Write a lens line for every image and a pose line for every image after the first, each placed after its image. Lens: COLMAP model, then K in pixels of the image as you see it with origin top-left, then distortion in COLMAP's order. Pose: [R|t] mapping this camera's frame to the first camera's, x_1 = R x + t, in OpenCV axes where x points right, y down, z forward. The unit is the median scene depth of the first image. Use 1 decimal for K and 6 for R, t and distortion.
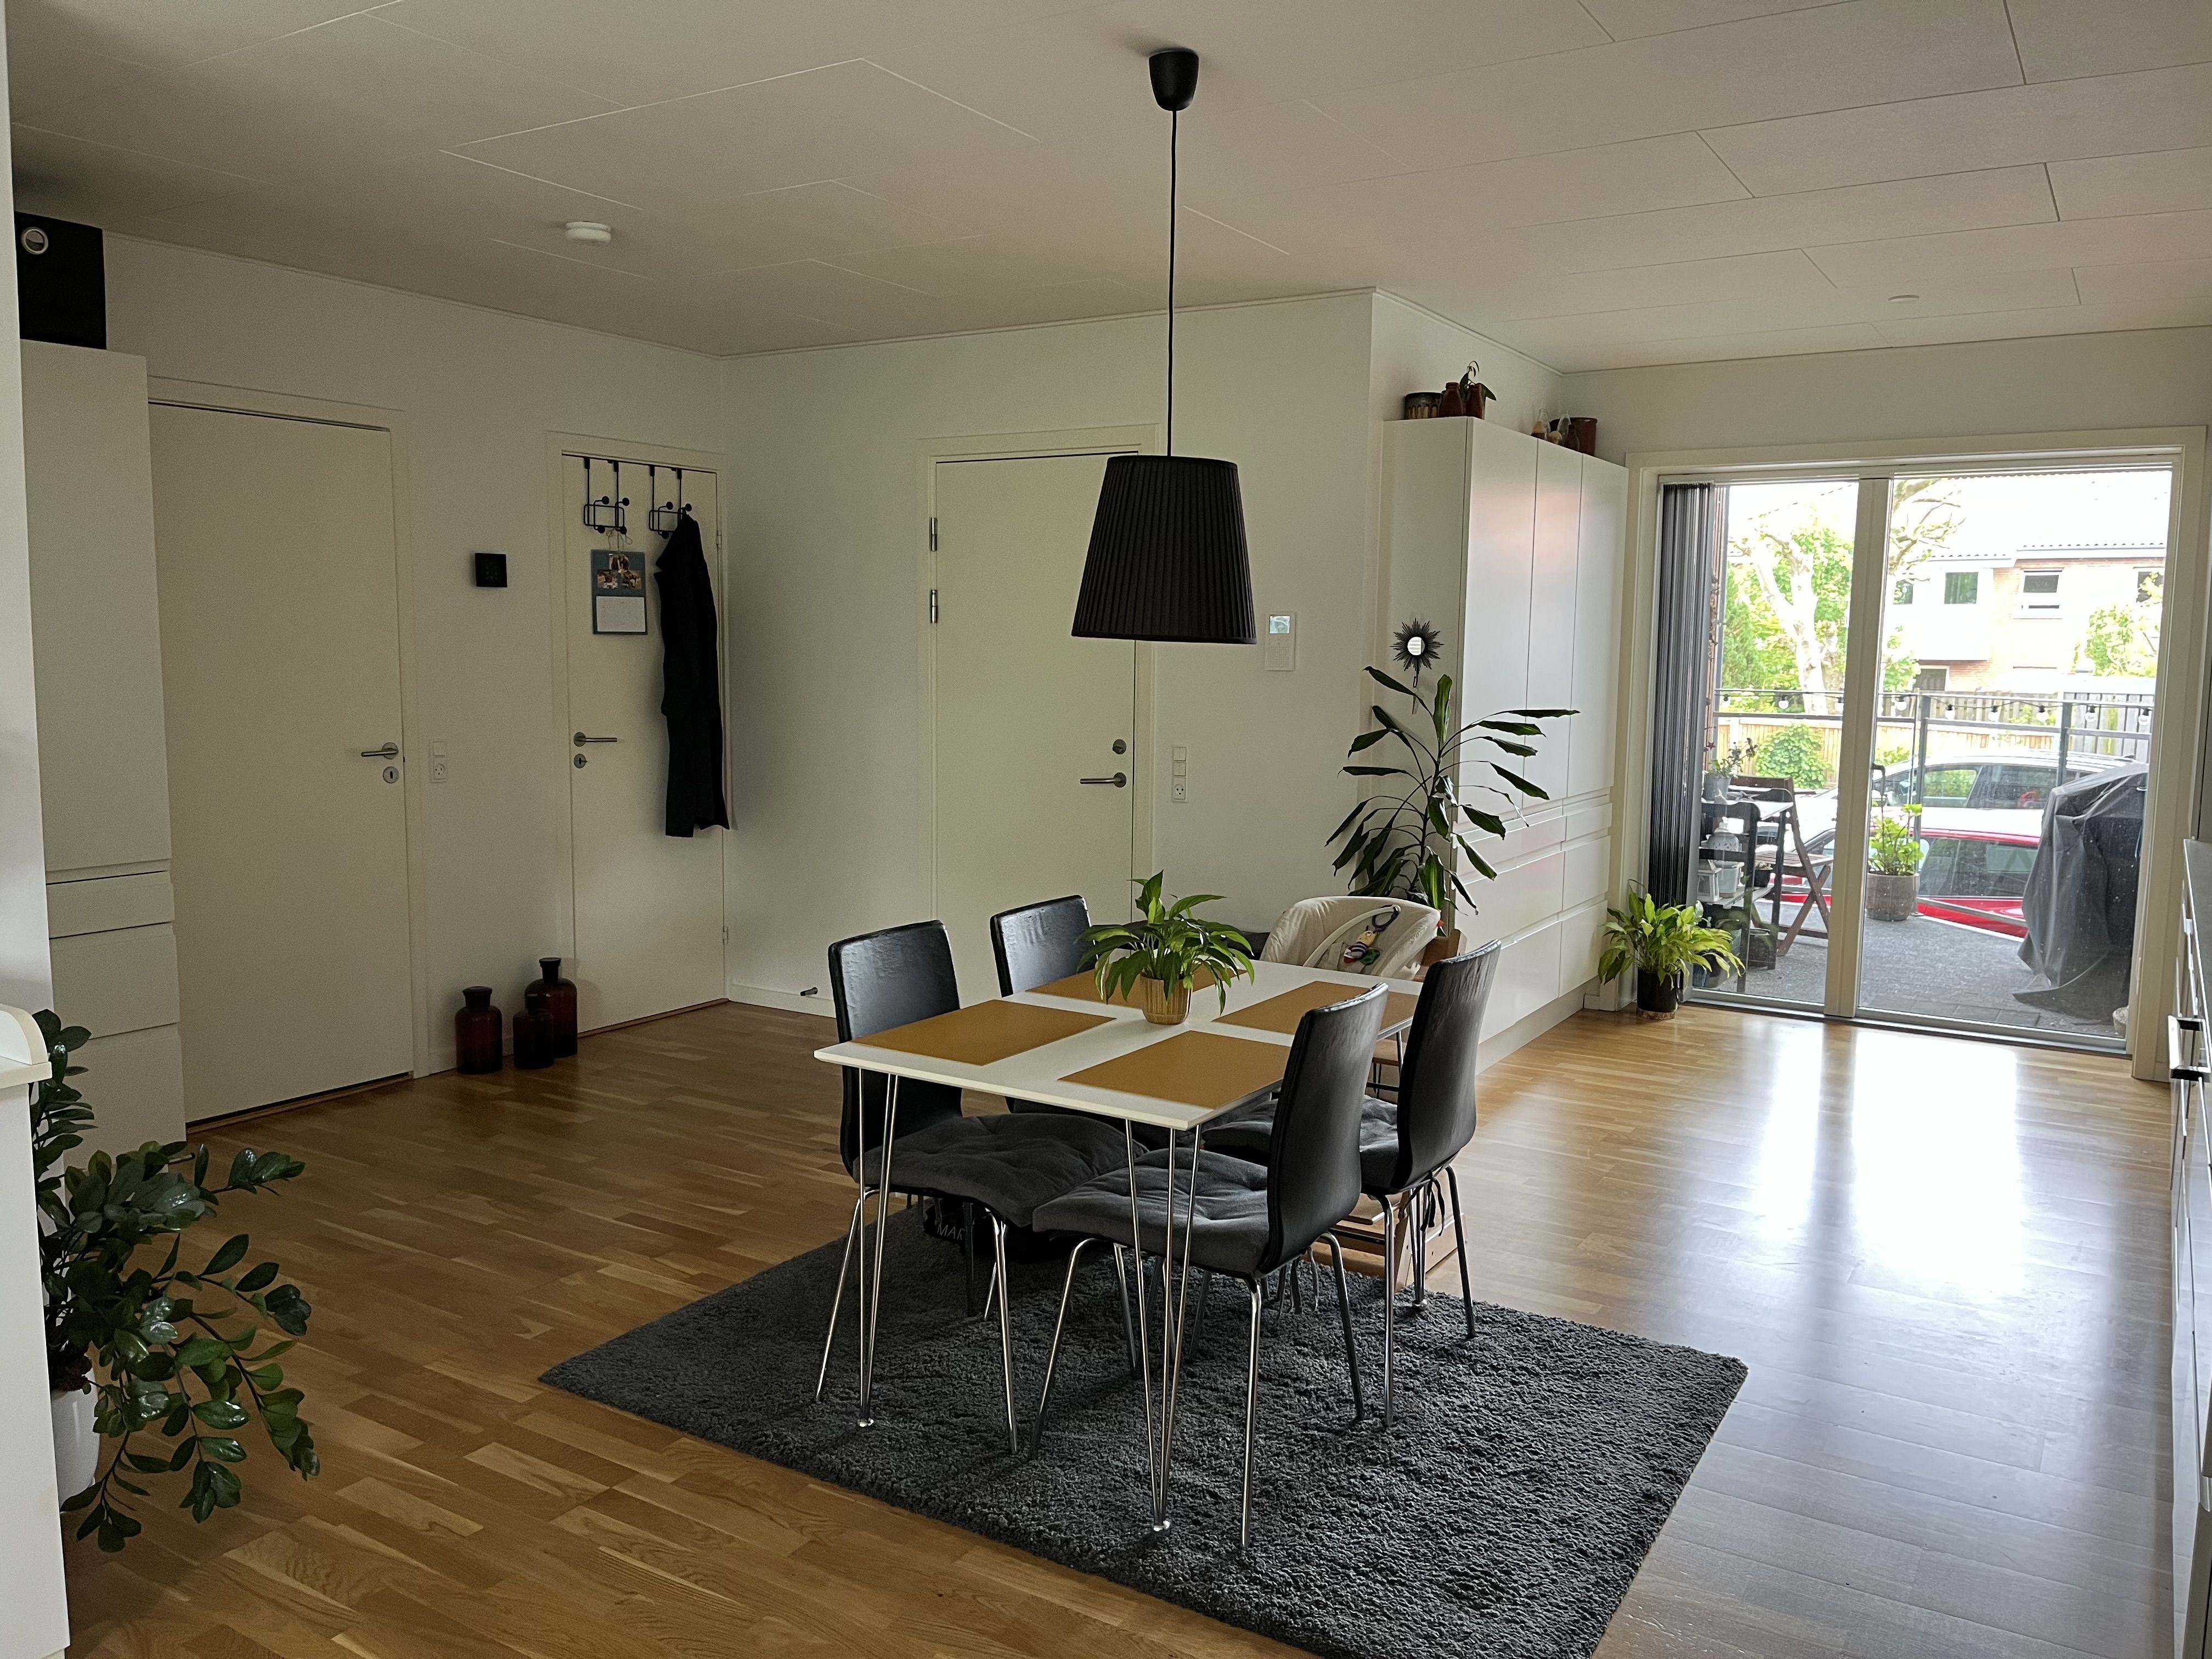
lens RADIAL K [[1689.6, 0, 1122.2], [0, 1689.6, 834.6], [0, 0, 1]] dist [0.053222, -0.002050]
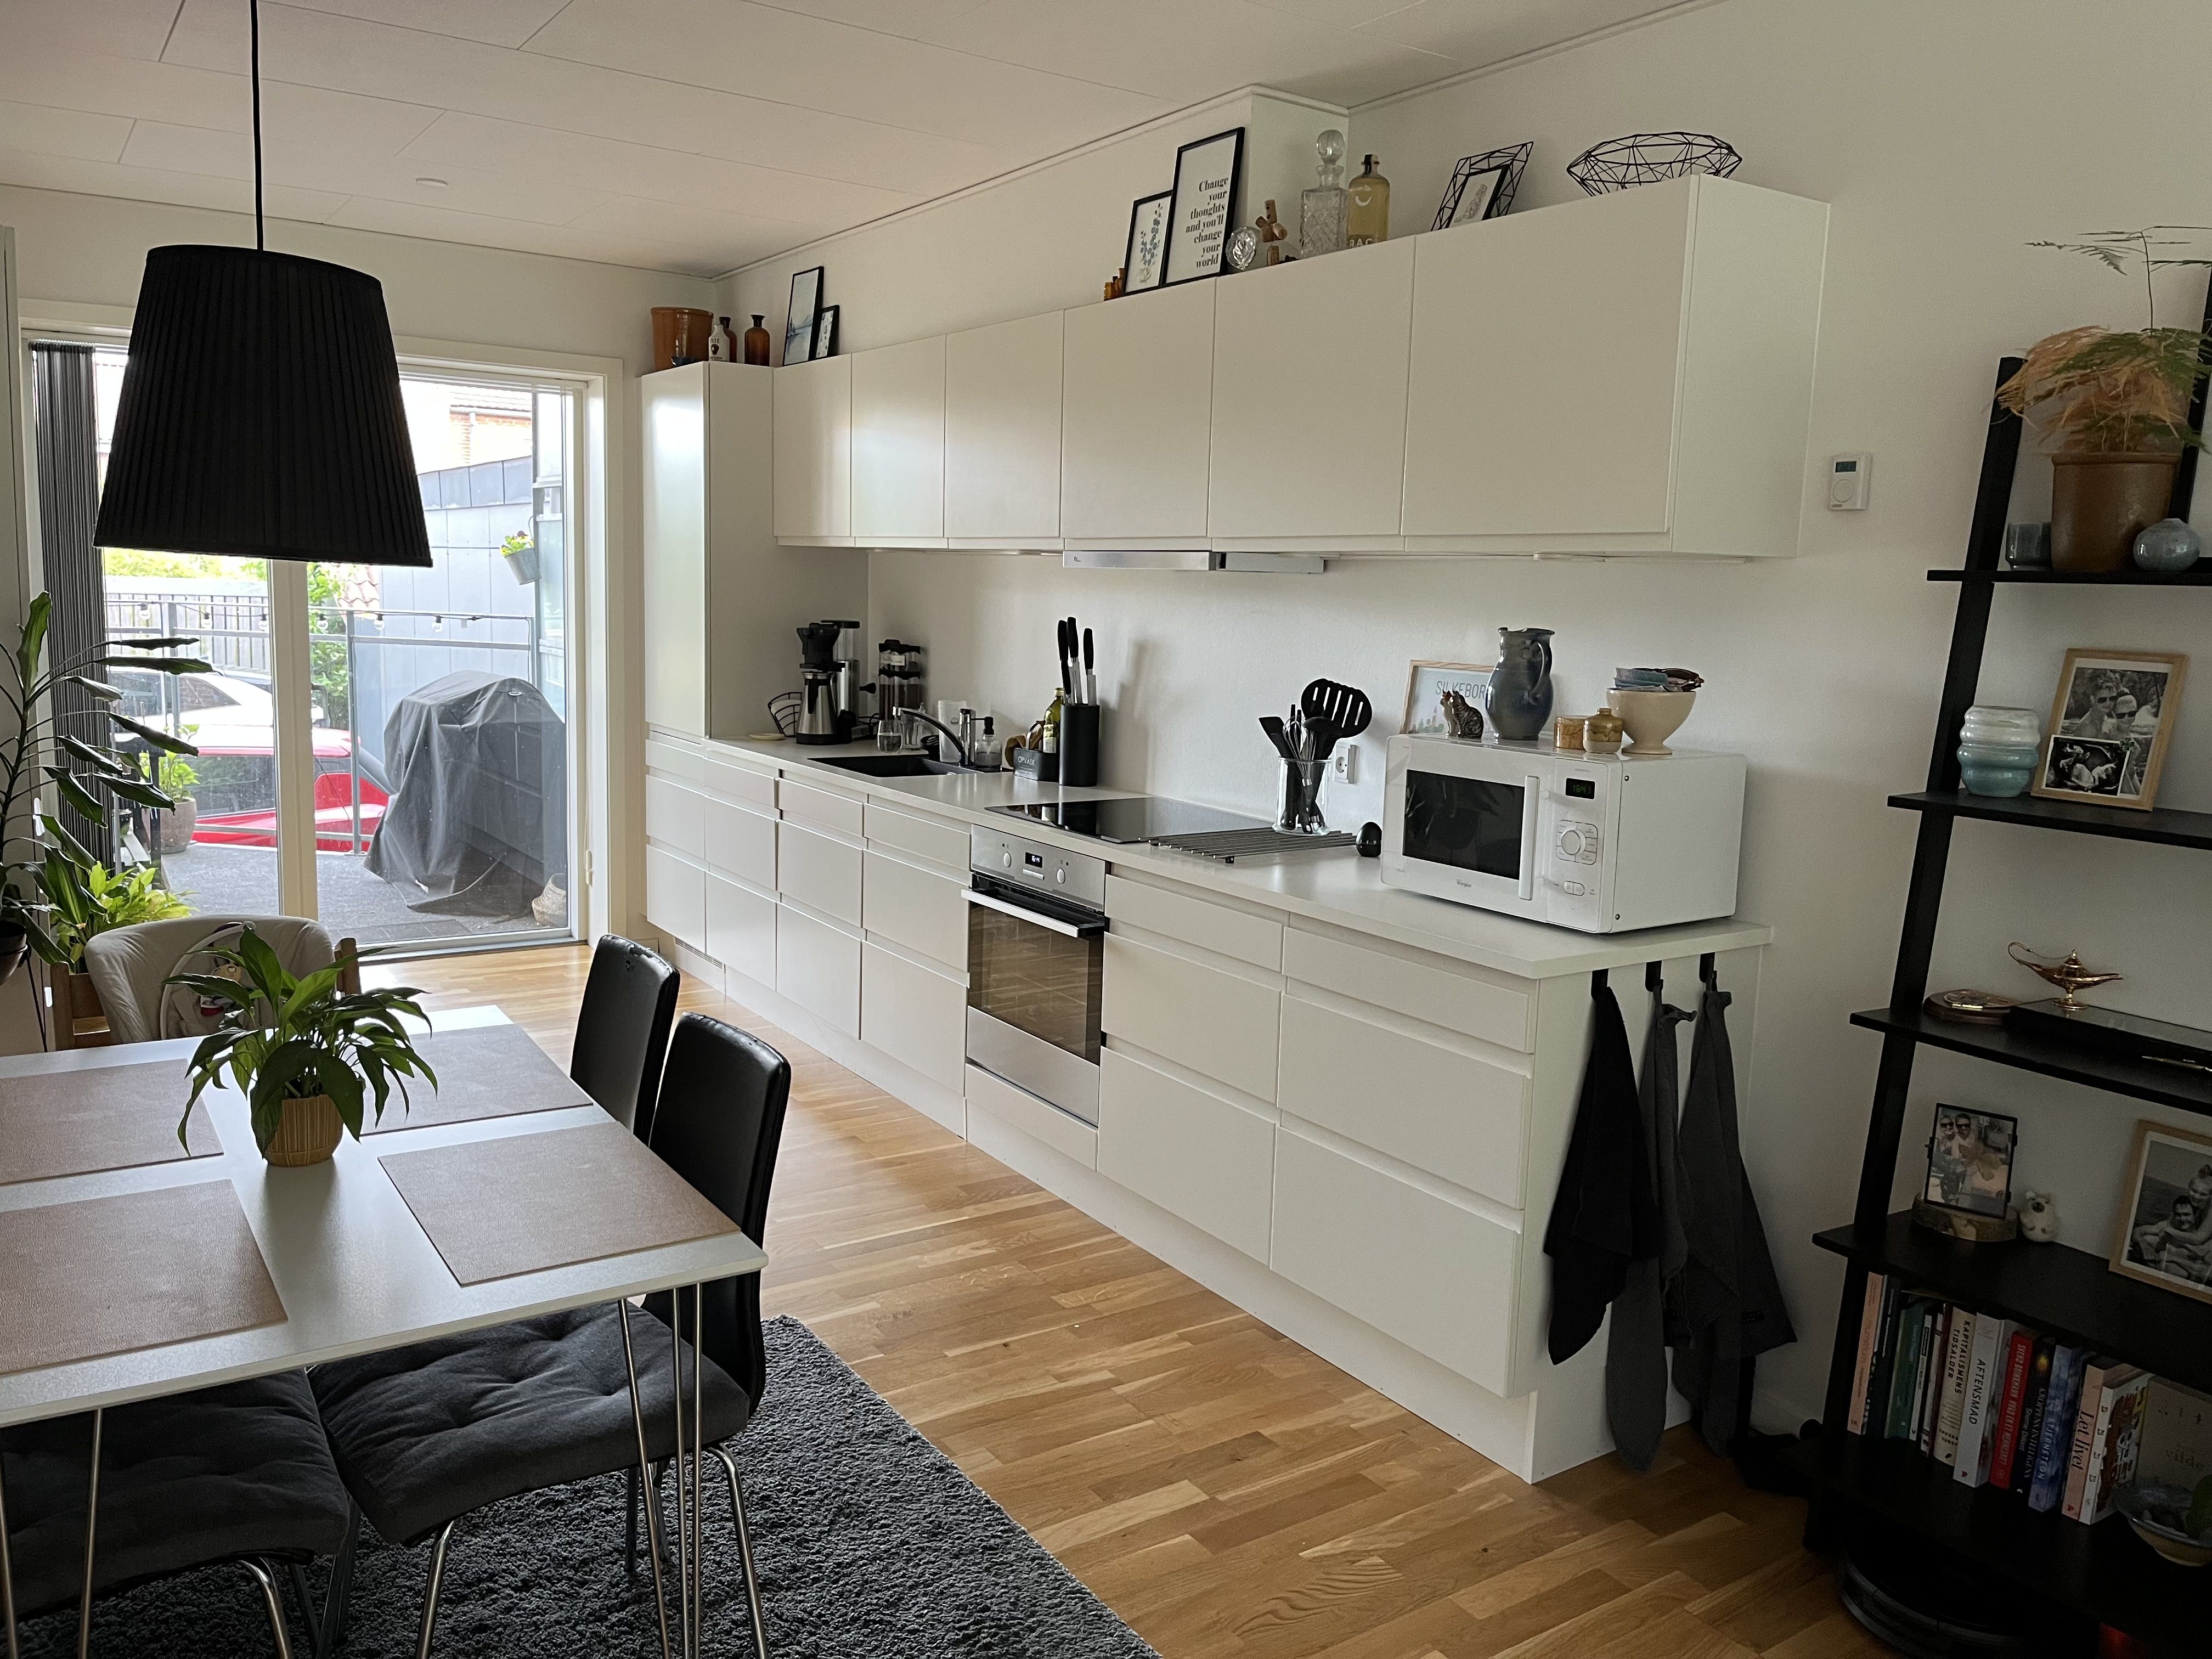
lens RADIAL K [[1689.6, 0, 1122.2], [0, 1689.6, 834.6], [0, 0, 1]] dist [0.053222, -0.002050]
pose [[0.397166, -0.129574, 0.908554, -0.222871], [0.068256, 0.991412, 0.111553, -0.031976], [-0.915205, 0.017709, 0.402599, 0.238905]]
